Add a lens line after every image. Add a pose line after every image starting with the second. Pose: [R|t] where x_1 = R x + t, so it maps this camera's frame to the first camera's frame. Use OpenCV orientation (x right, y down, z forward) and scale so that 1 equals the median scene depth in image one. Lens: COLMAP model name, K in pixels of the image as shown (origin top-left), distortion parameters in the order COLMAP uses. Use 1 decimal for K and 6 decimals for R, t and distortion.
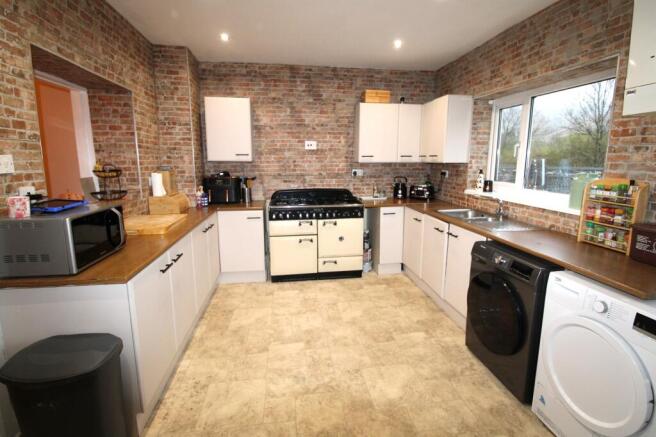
lens RADIAL K [[306.4, 0, 329.7], [0, 306.4, 208.4], [0, 0, 1]] dist [-0.022744, -0.000453]
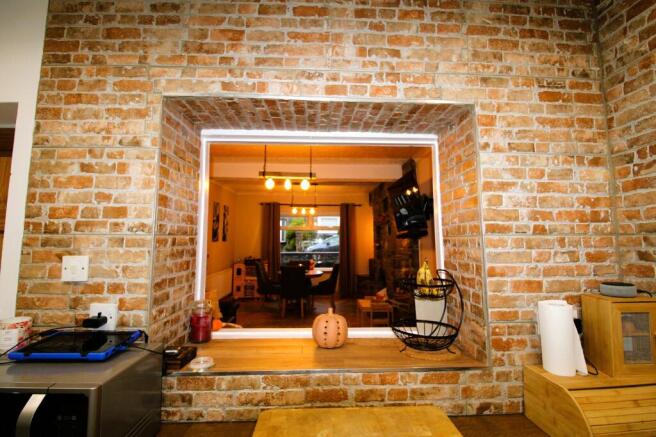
lens RADIAL K [[306.4, 0, 329.7], [0, 306.4, 208.4], [0, 0, 1]] dist [-0.022744, -0.000453]
pose [[-0.112375, -0.111805, -0.987356, -0.387150], [-0.158580, 0.982932, -0.093255, -0.297721], [0.980930, 0.146095, -0.128187, 1.554166]]
